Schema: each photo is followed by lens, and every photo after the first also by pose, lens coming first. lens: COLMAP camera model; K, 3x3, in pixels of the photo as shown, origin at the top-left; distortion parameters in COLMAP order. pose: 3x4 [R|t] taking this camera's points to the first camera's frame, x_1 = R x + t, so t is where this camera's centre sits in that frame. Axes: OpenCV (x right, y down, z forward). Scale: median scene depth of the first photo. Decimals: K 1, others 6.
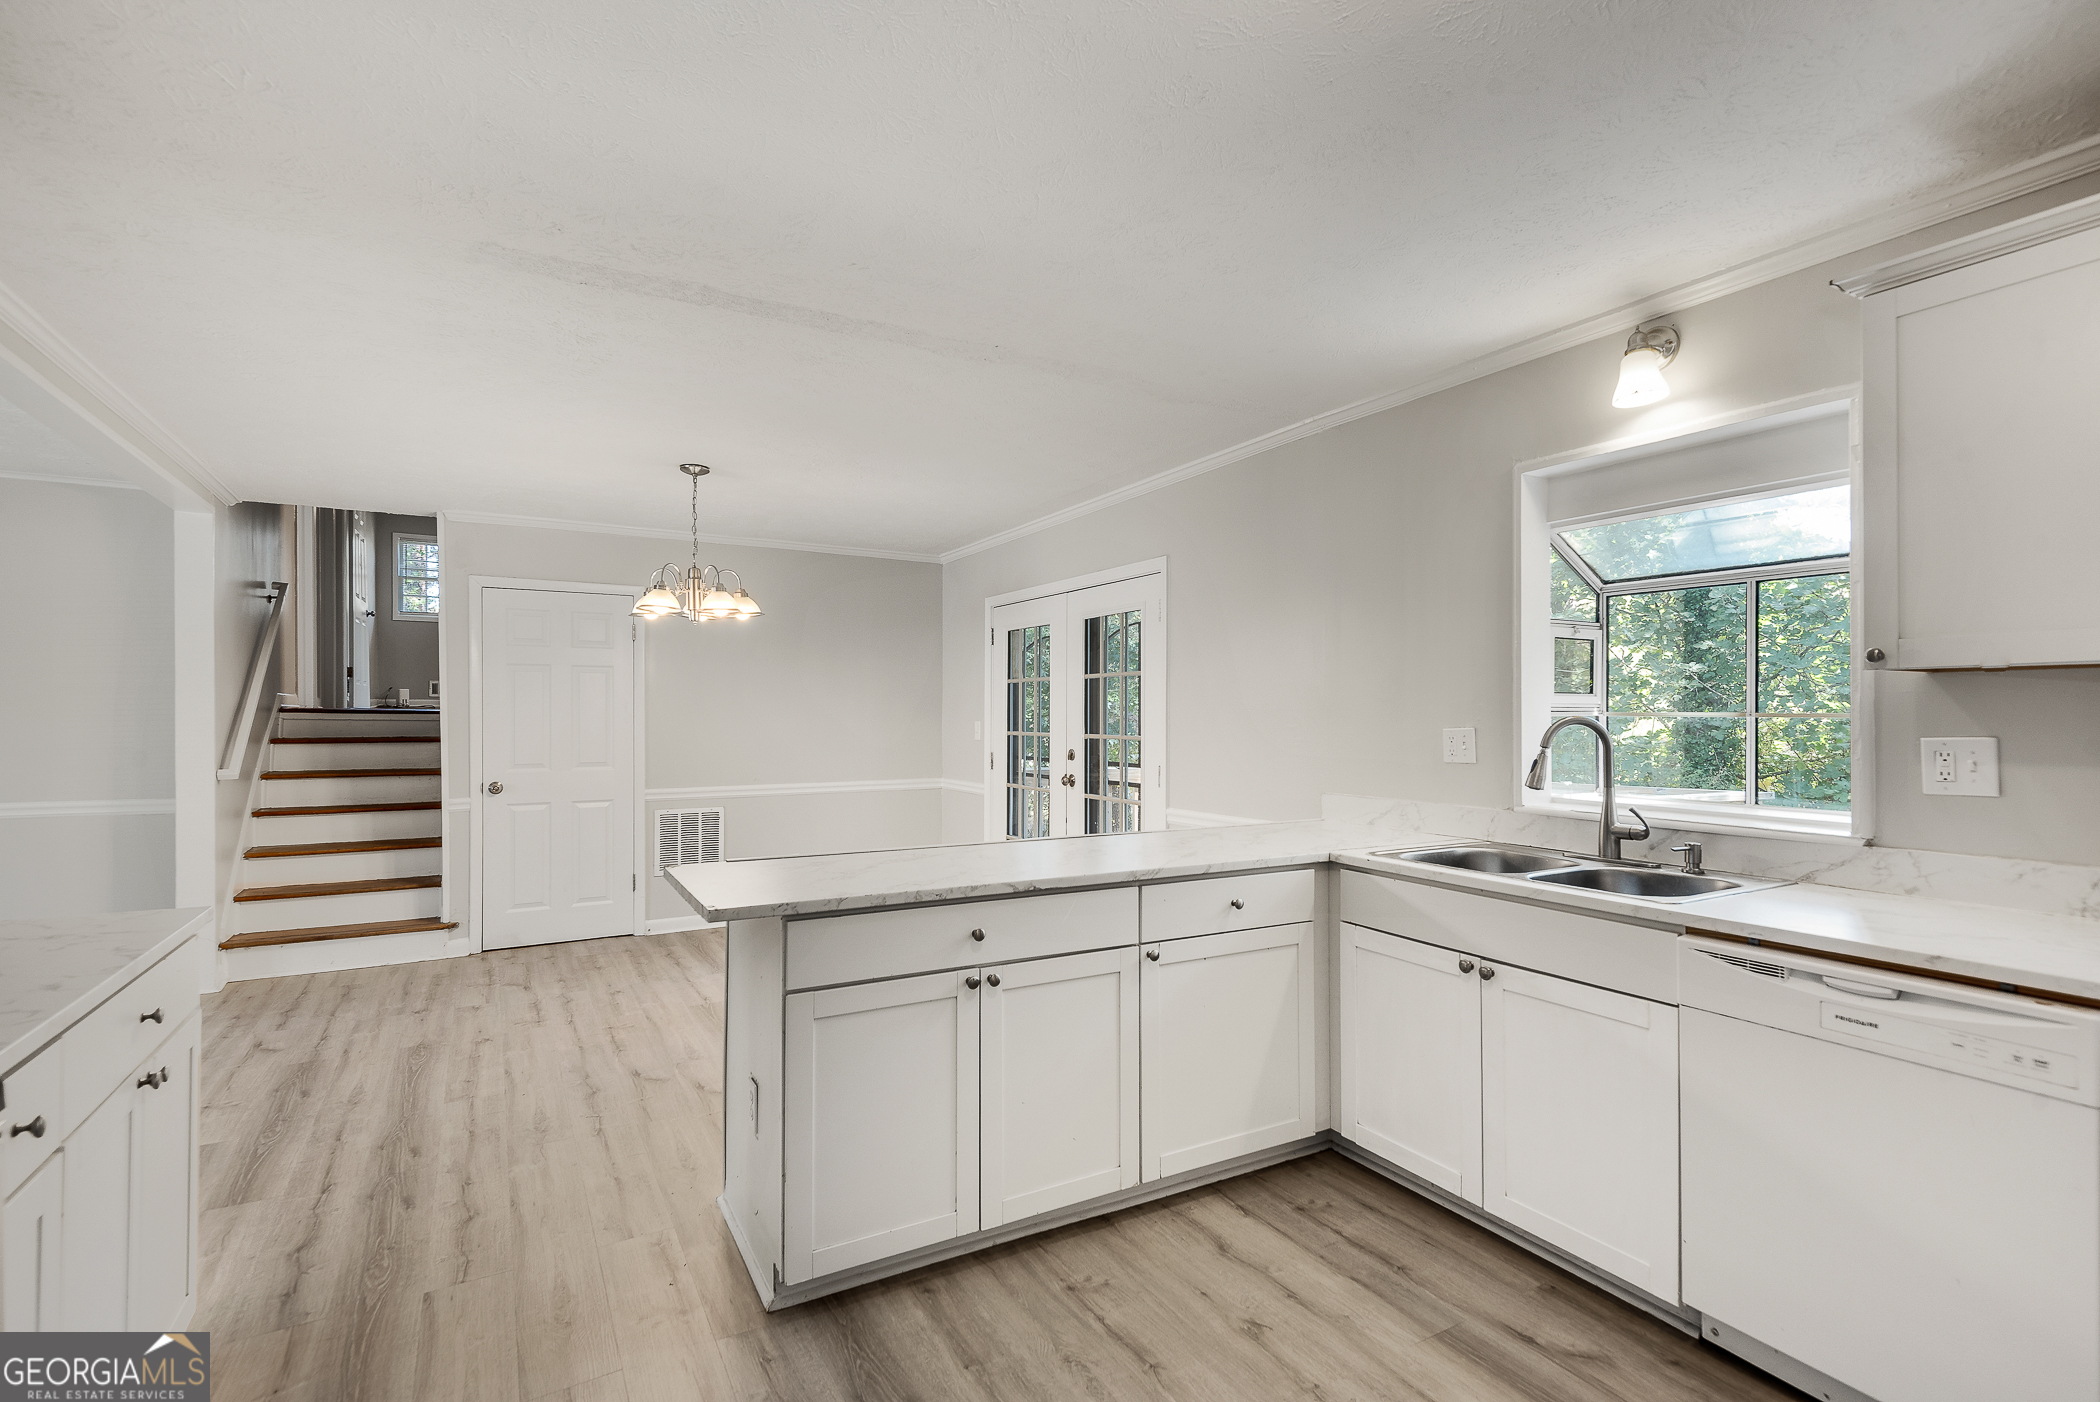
lens RADIAL K [[991.4, 0, 1064.2], [0, 991.4, 702.5], [0, 0, 1]] dist [0.000719, -0.000440]
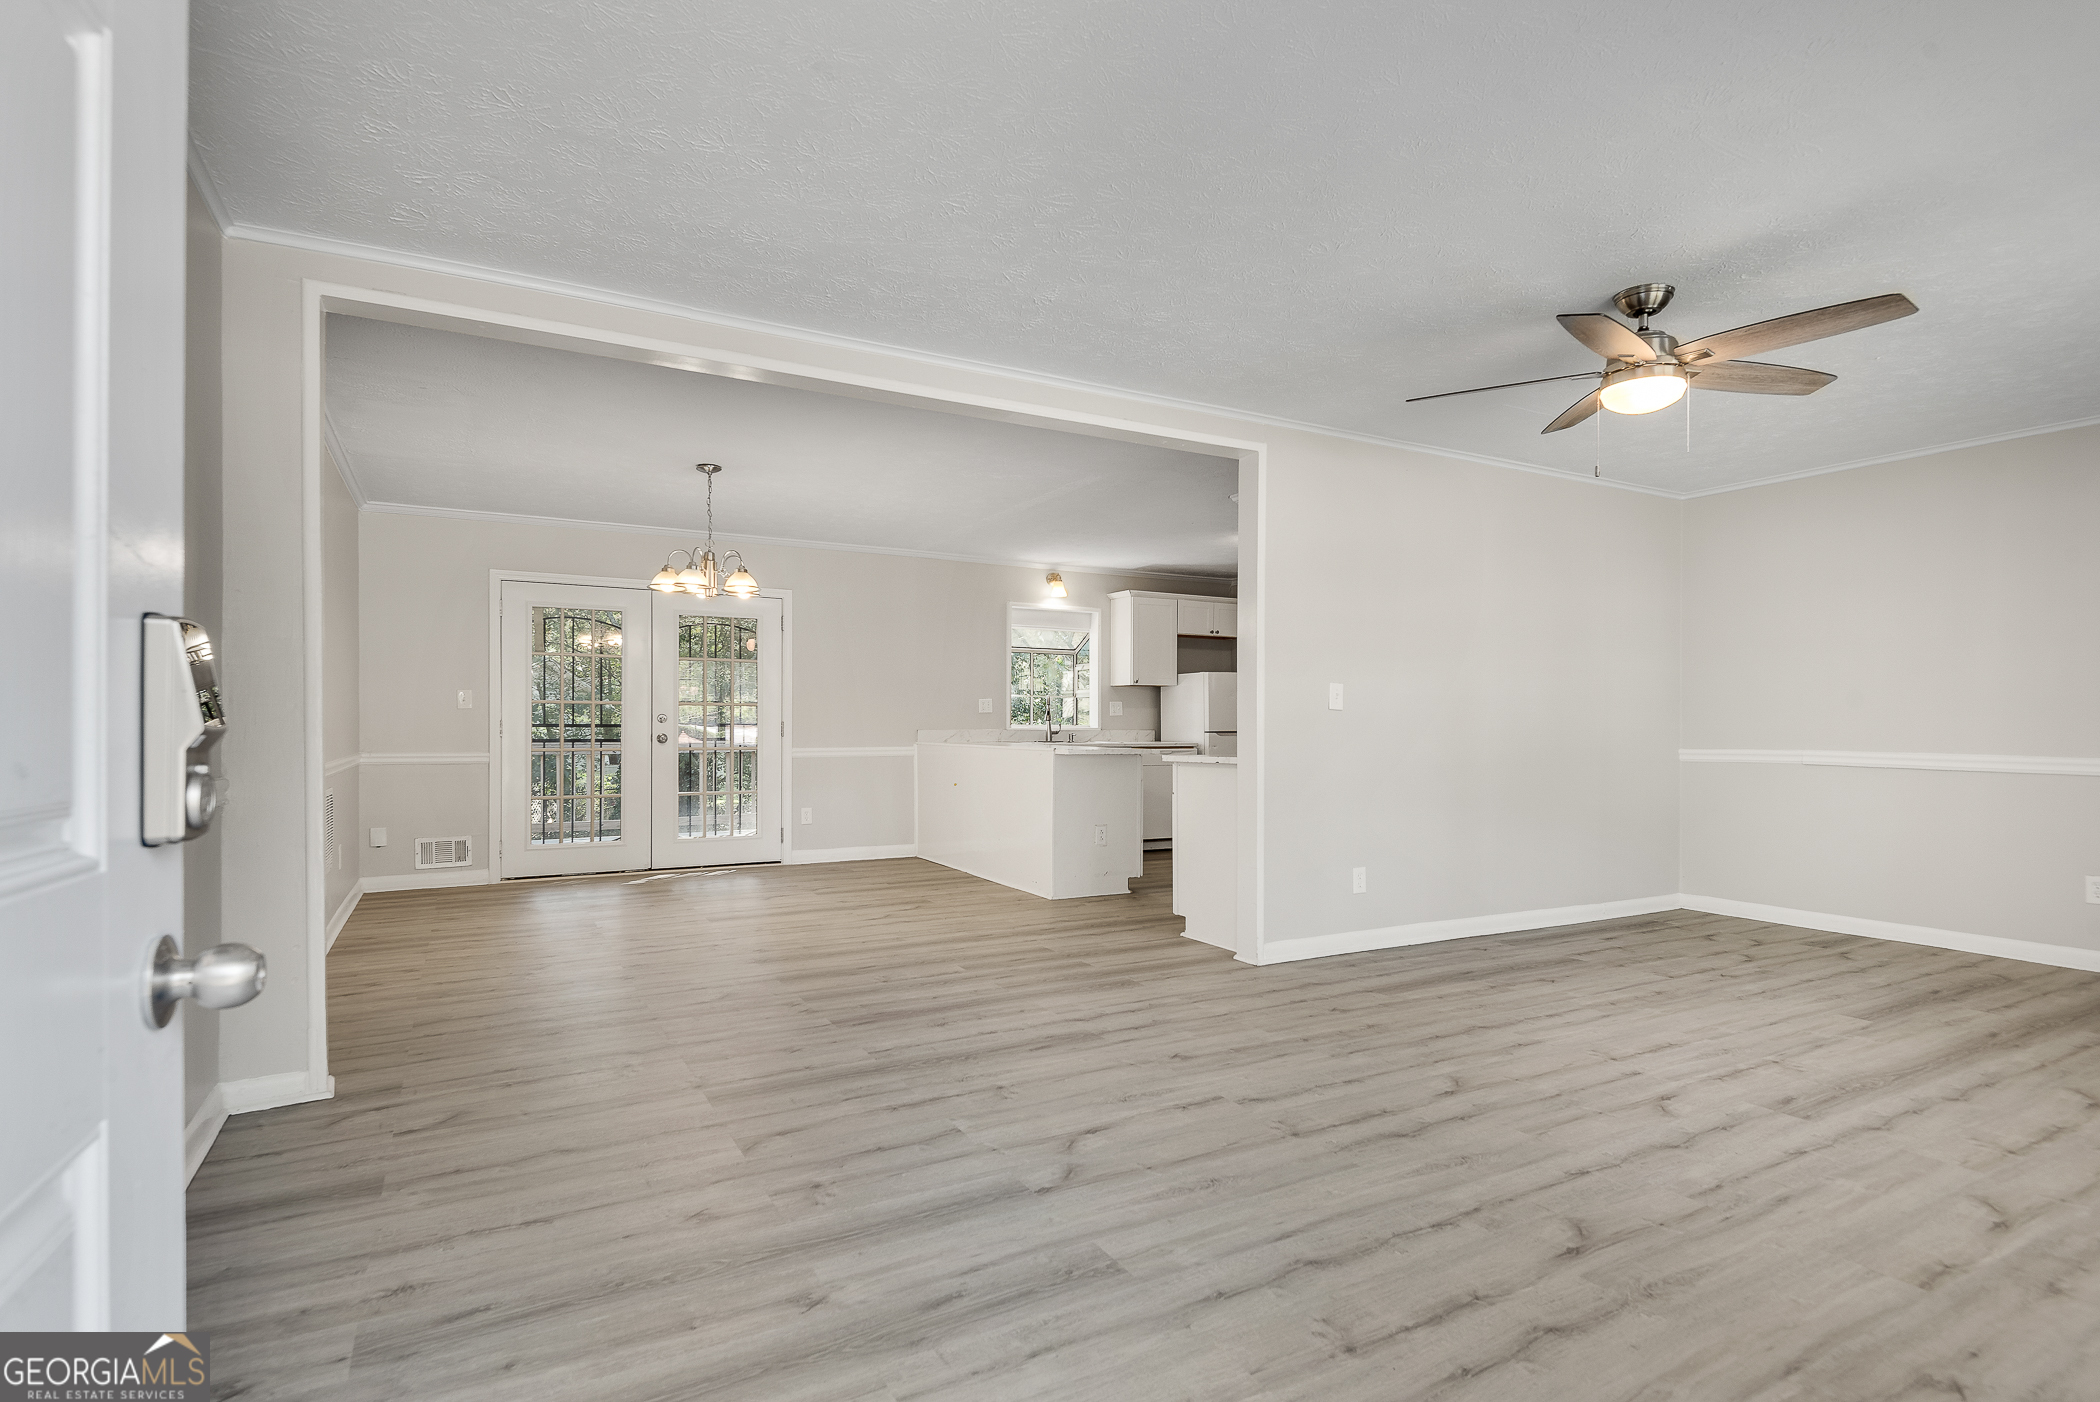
lens RADIAL K [[1014.3, 0, 1063.2], [0, 1014.3, 708.4], [0, 0, 1]] dist [0.025993, -0.022534]
pose [[0.016506, 0.014760, 0.999755, -1.795145], [-0.014503, 0.999789, -0.014521, 0.070055], [-0.999759, -0.014260, 0.016716, 0.638409]]
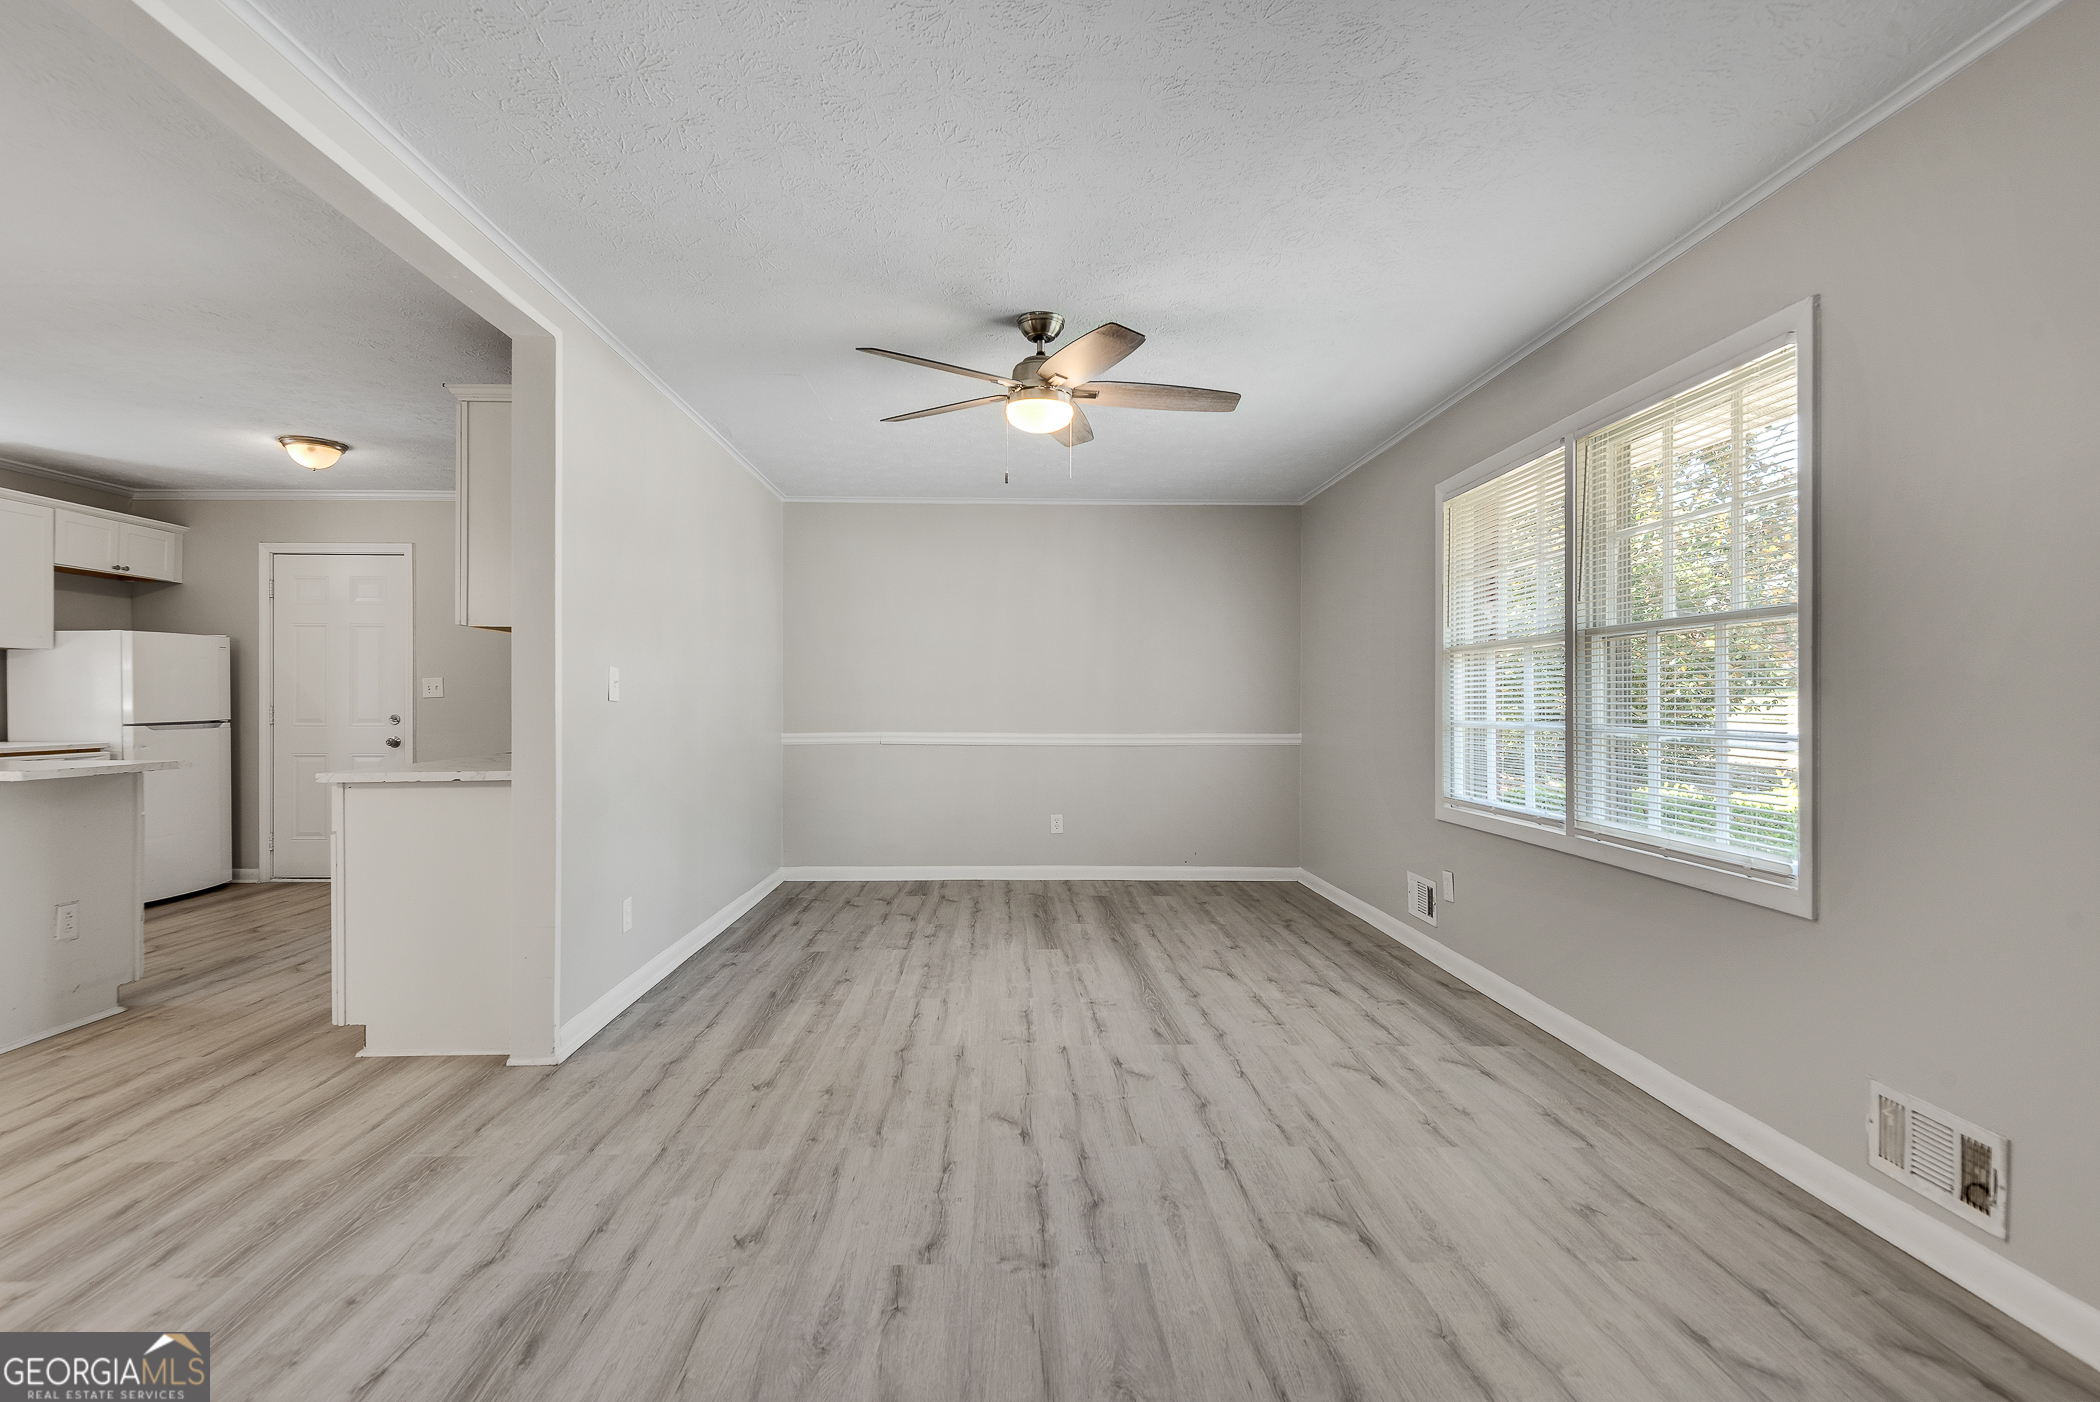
lens RADIAL K [[984.1, 0, 1020.1], [0, 984.1, 706.9], [0, 0, 1]] dist [0.034373, -0.023254]
pose [[-0.869629, -0.007472, 0.493650, -1.347463], [-0.010276, 0.999943, -0.002967, 0.051728], [-0.493600, -0.007653, -0.869656, 0.953525]]
